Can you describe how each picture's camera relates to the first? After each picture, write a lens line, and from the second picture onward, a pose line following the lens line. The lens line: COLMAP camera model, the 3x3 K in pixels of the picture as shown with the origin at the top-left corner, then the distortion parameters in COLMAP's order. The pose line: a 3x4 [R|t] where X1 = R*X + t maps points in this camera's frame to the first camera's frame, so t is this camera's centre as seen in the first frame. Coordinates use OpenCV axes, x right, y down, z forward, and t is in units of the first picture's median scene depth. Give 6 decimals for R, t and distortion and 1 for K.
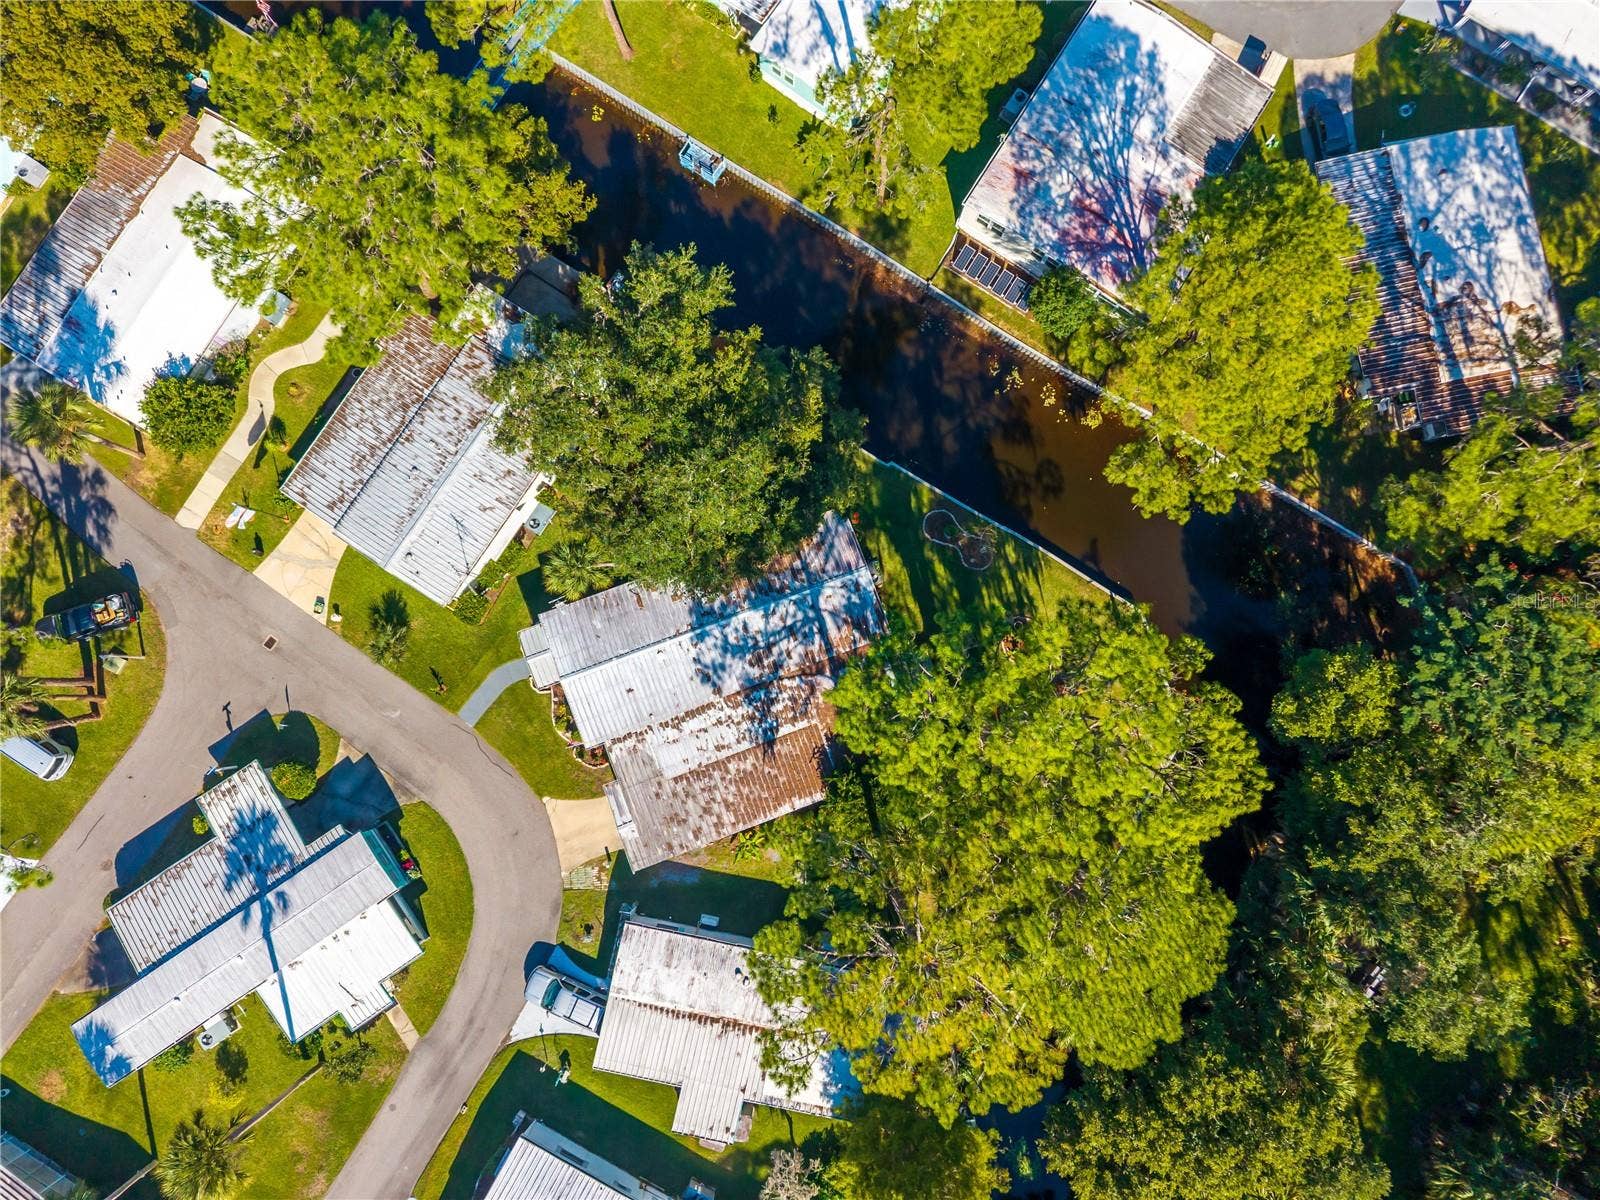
lens RADIAL K [[1096.5, 0, 800.0], [0, 1096.5, 600.0], [0, 0, 1]] dist [0.082023, -0.077133]
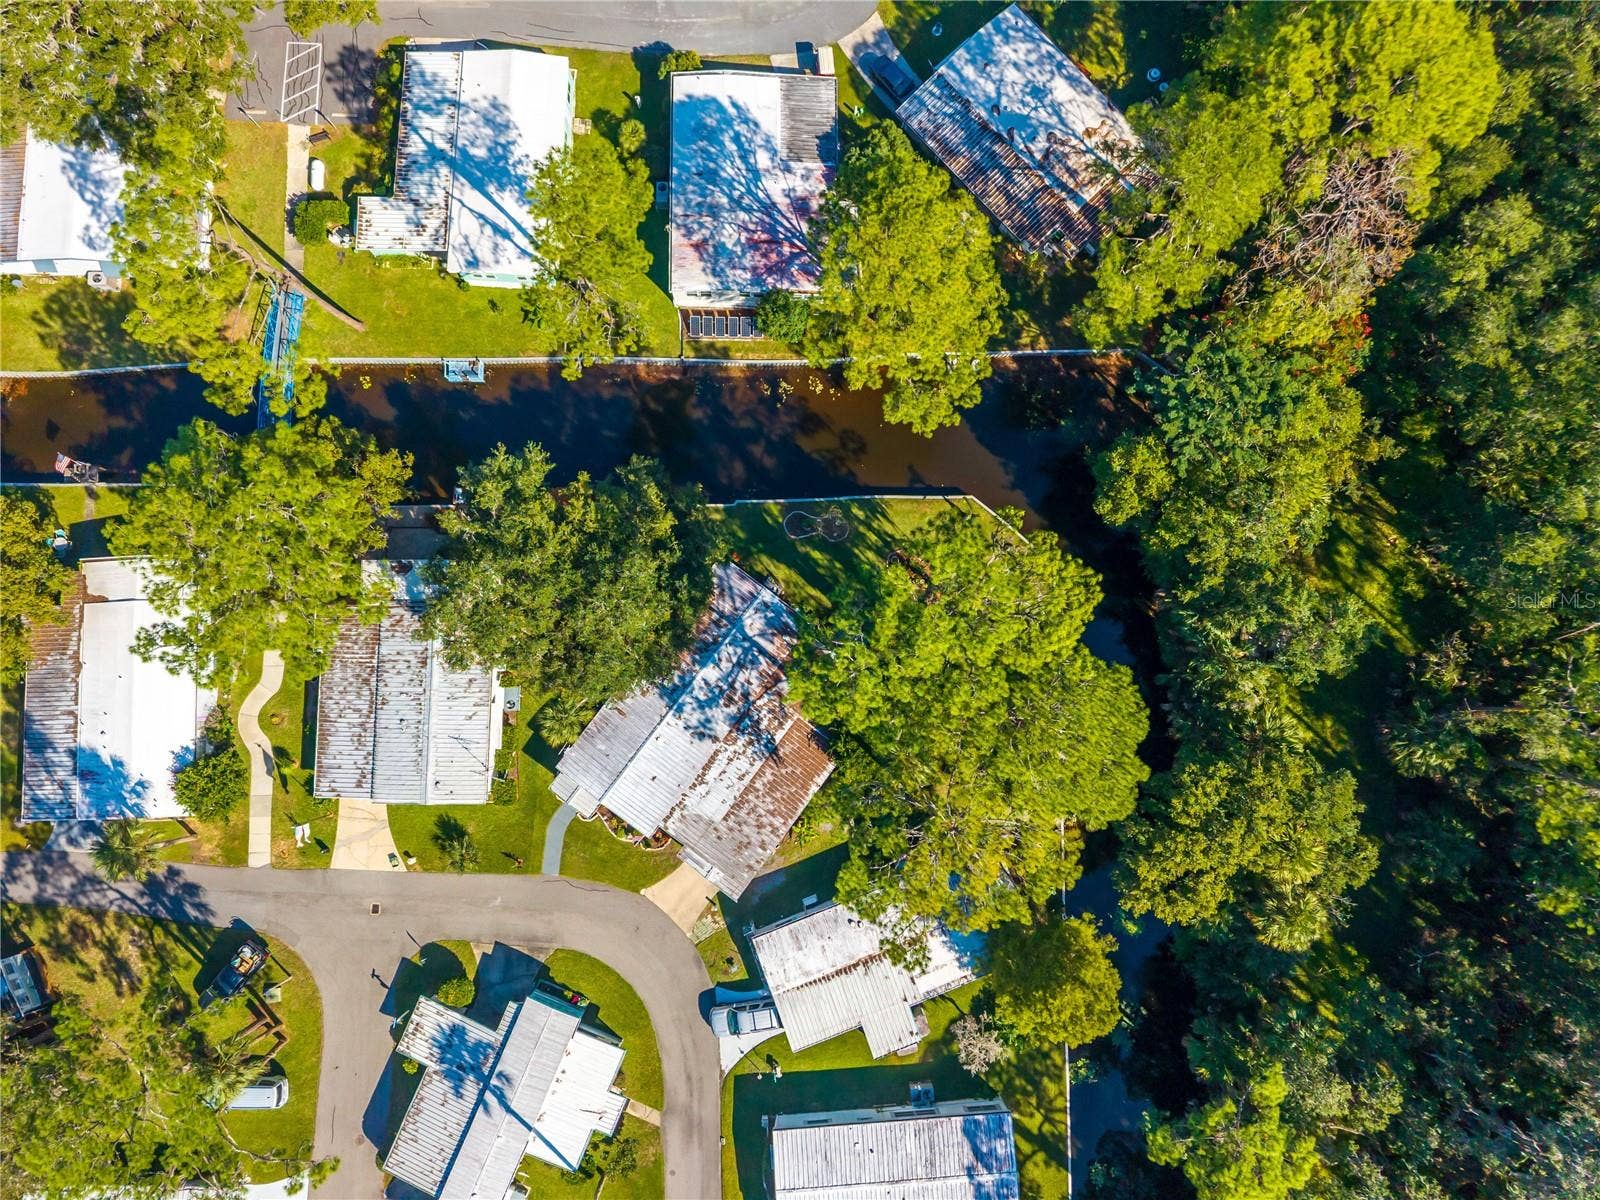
lens RADIAL K [[1096.5, 0, 800.0], [0, 1096.5, 600.0], [0, 0, 1]] dist [0.082023, -0.077133]
pose [[0.842572, -0.536697, 0.045043, 0.032130], [0.536237, 0.843760, 0.022763, -0.024669], [-0.050222, 0.004974, 0.998726, -0.221067]]
